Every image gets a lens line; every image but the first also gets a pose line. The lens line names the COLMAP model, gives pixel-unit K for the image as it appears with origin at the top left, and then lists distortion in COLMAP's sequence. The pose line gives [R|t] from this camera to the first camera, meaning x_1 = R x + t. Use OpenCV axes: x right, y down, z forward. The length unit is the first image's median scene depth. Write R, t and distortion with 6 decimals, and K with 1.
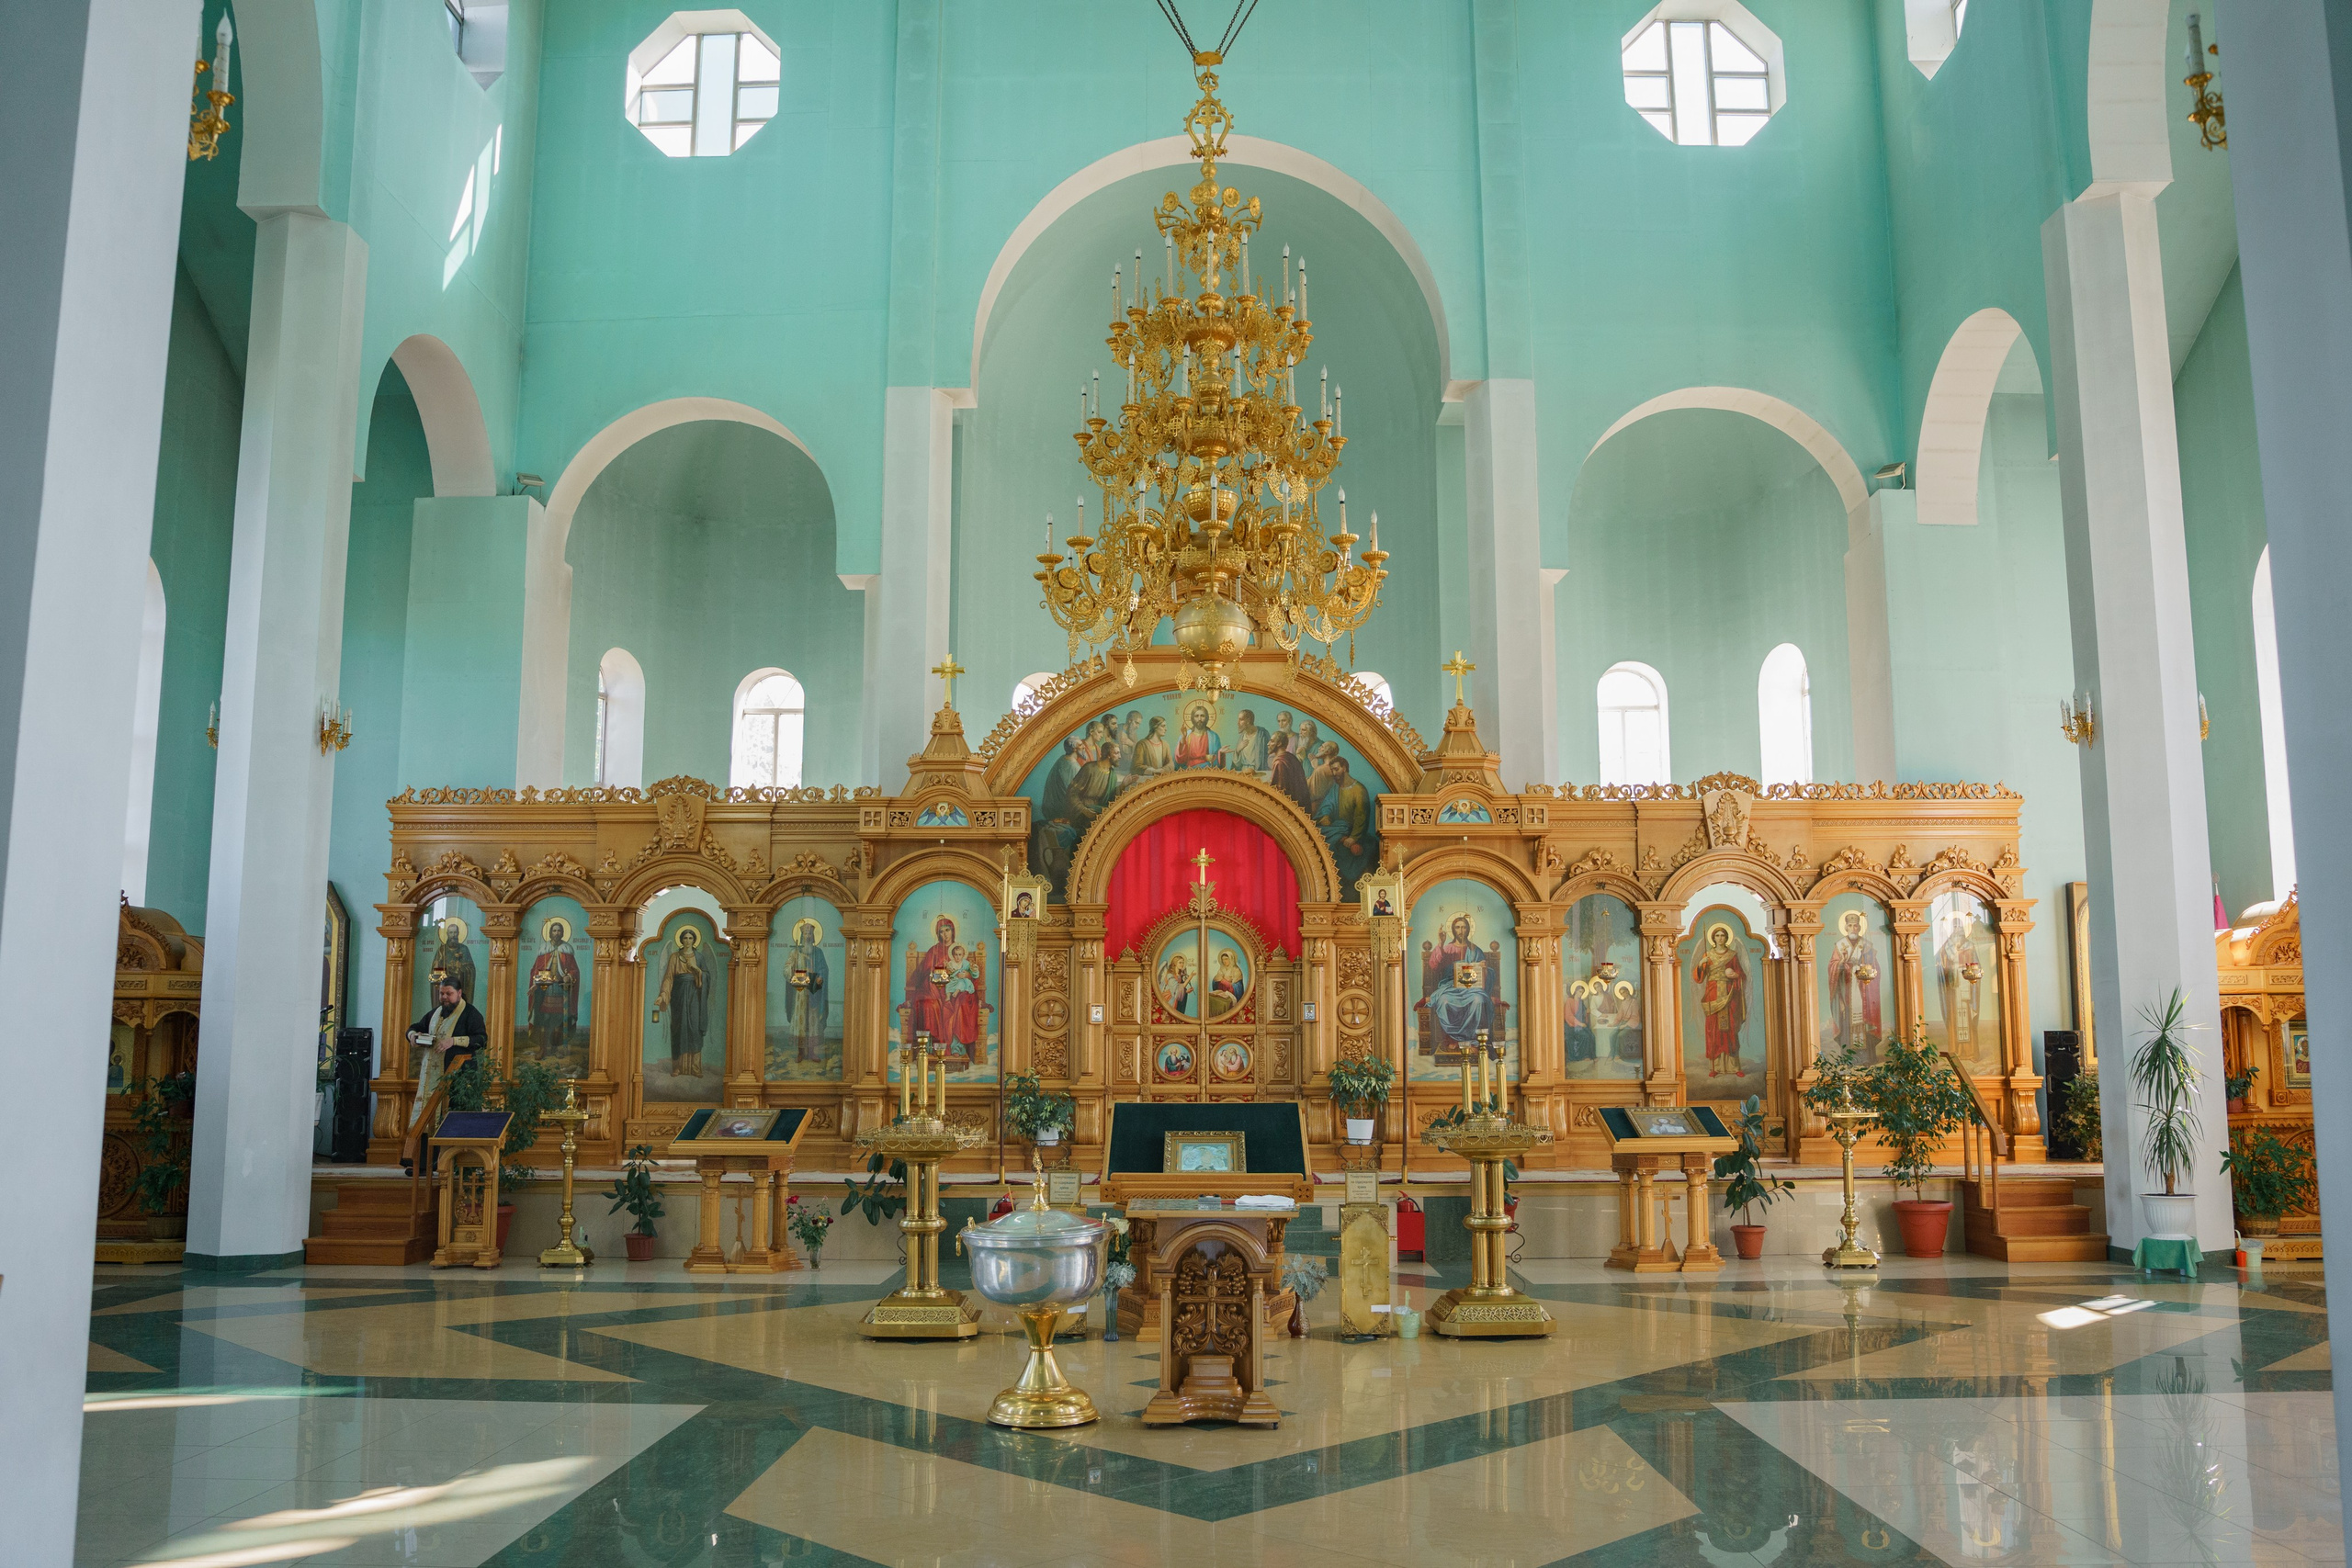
lens RADIAL K [[1937.3, 0, 1176.0], [0, 1937.3, 784.0], [0, 0, 1]] dist [-0.008613, -0.001734]
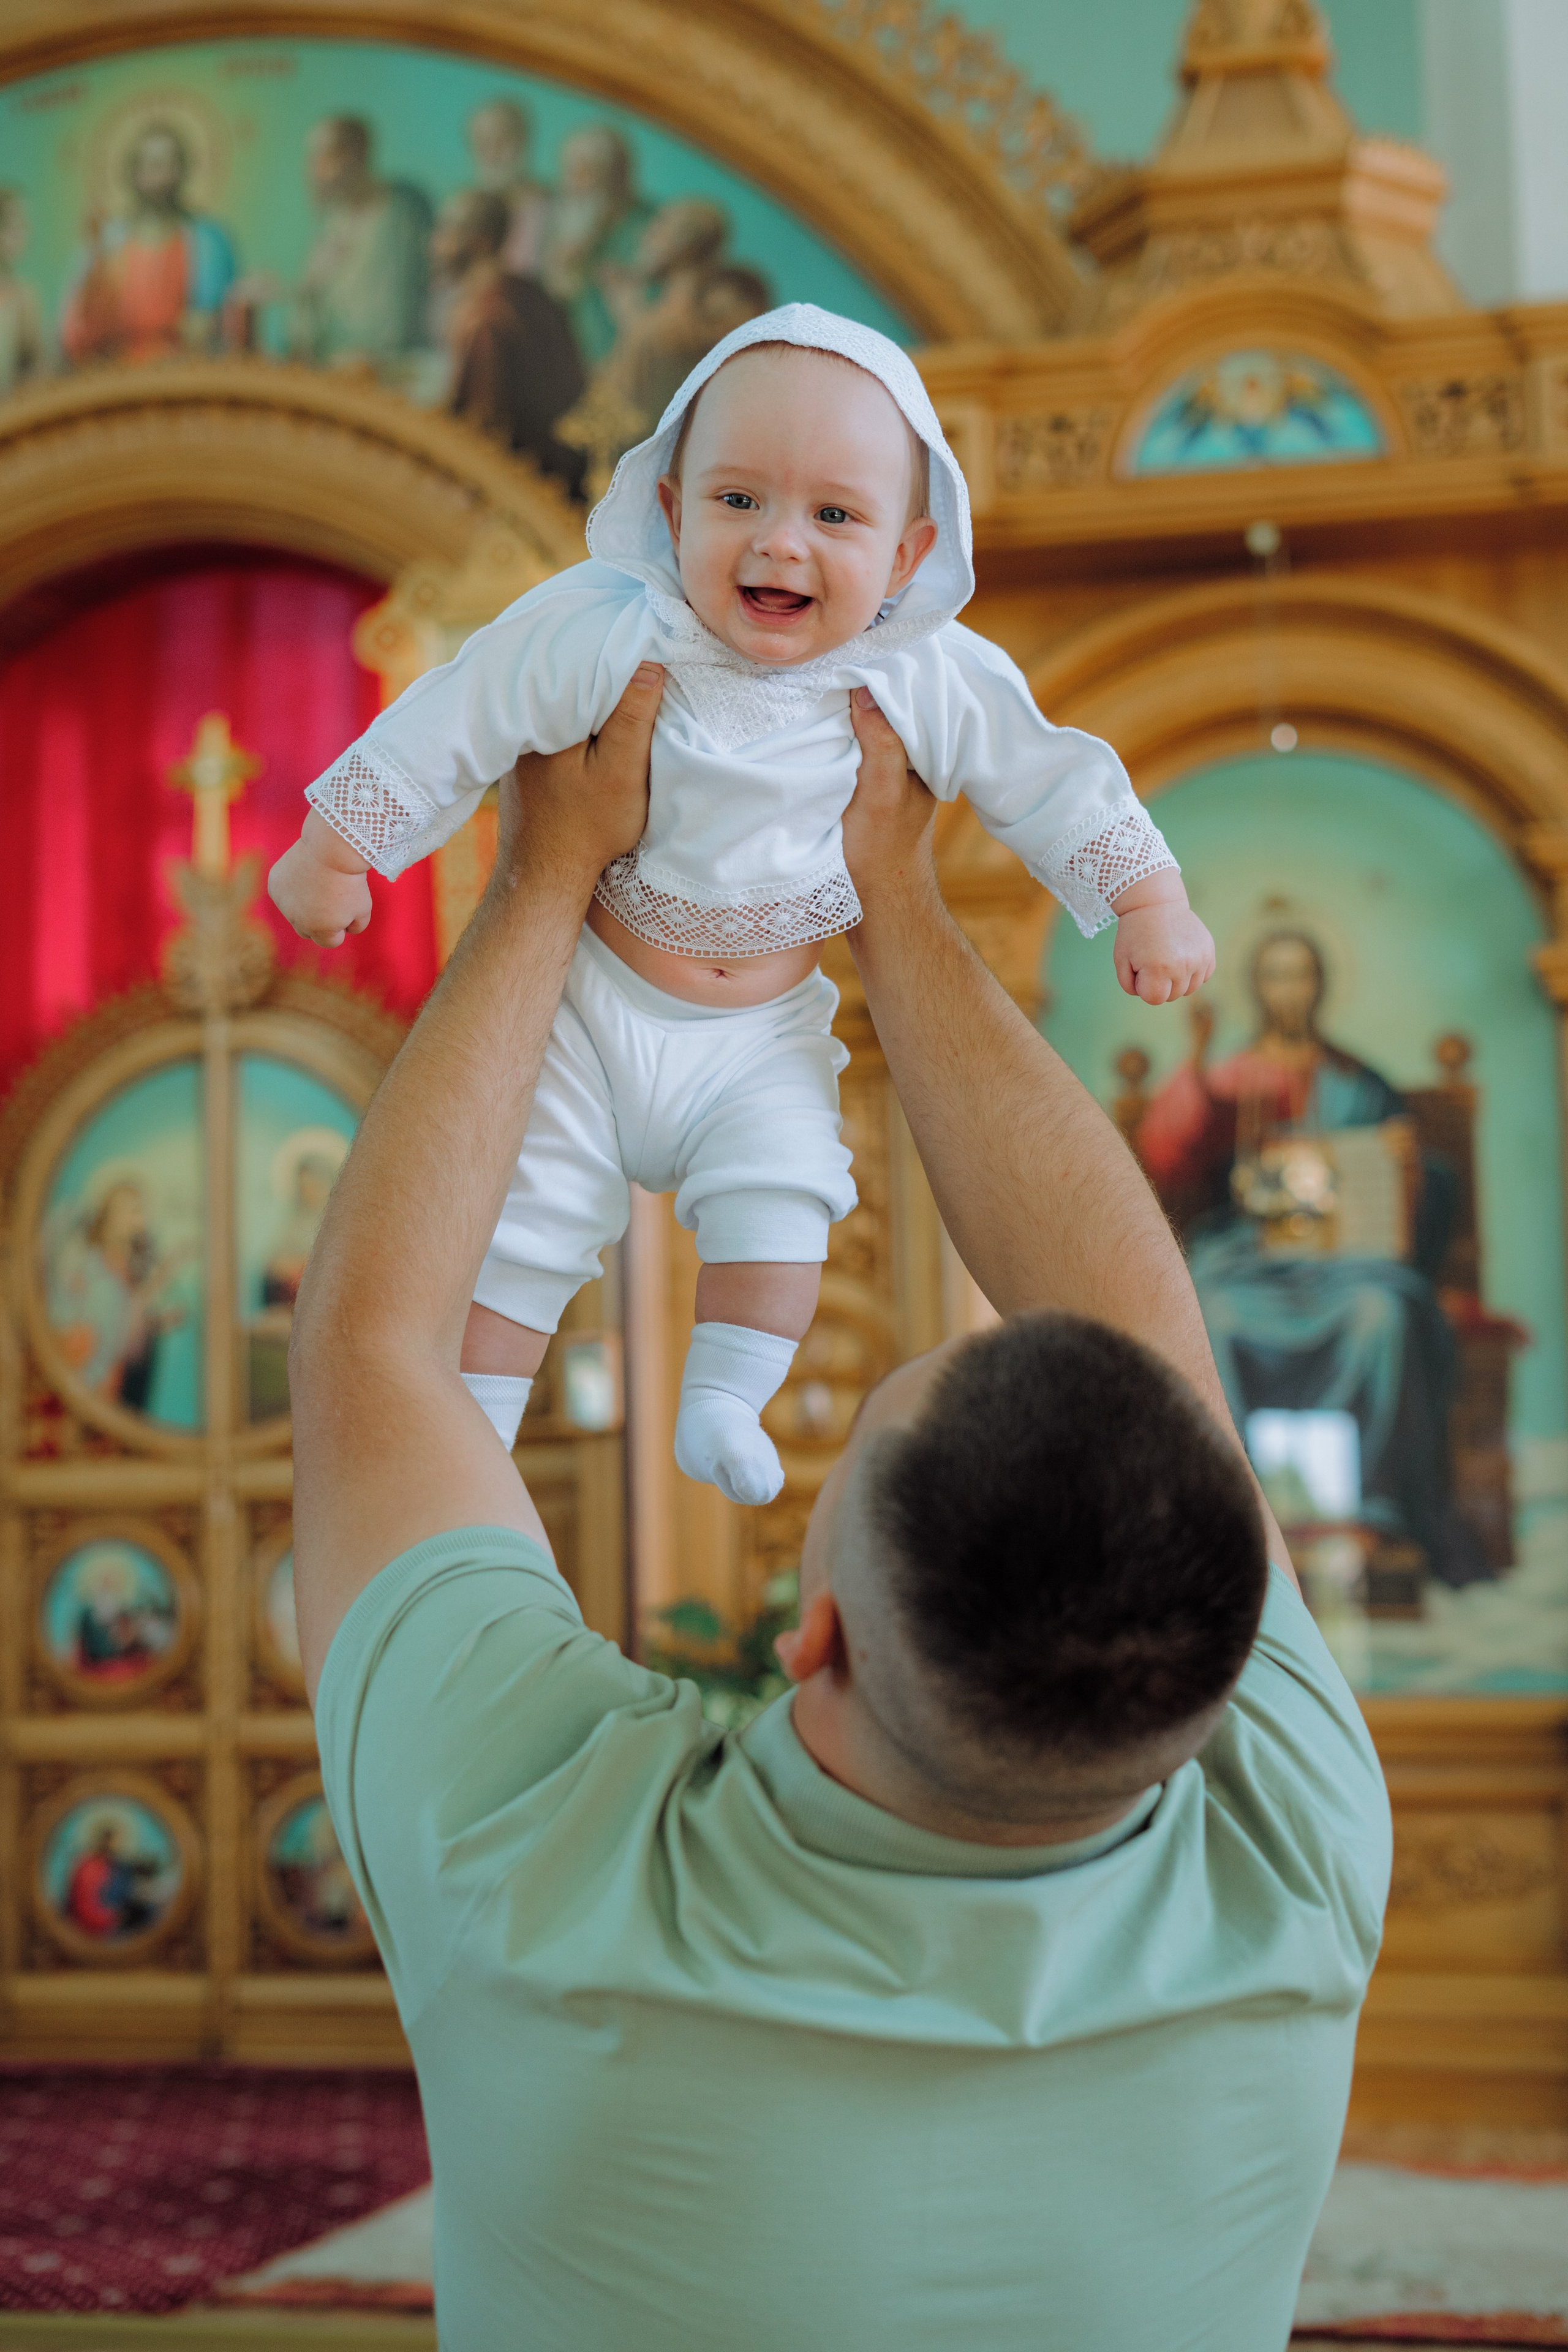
lens RADIAL K [[3316.7, 0, 784.0], [0, 3316.7, 1176.0], [0, 0, 1]] dist [-0.059022, -0.071612]
pose [[0.971497, -0.046152, -0.232515, 0.175161], [0.049327, 0.998752, 0.007856, 0.089702], [0.231862, -0.019101, 0.972561, 0.625912]]
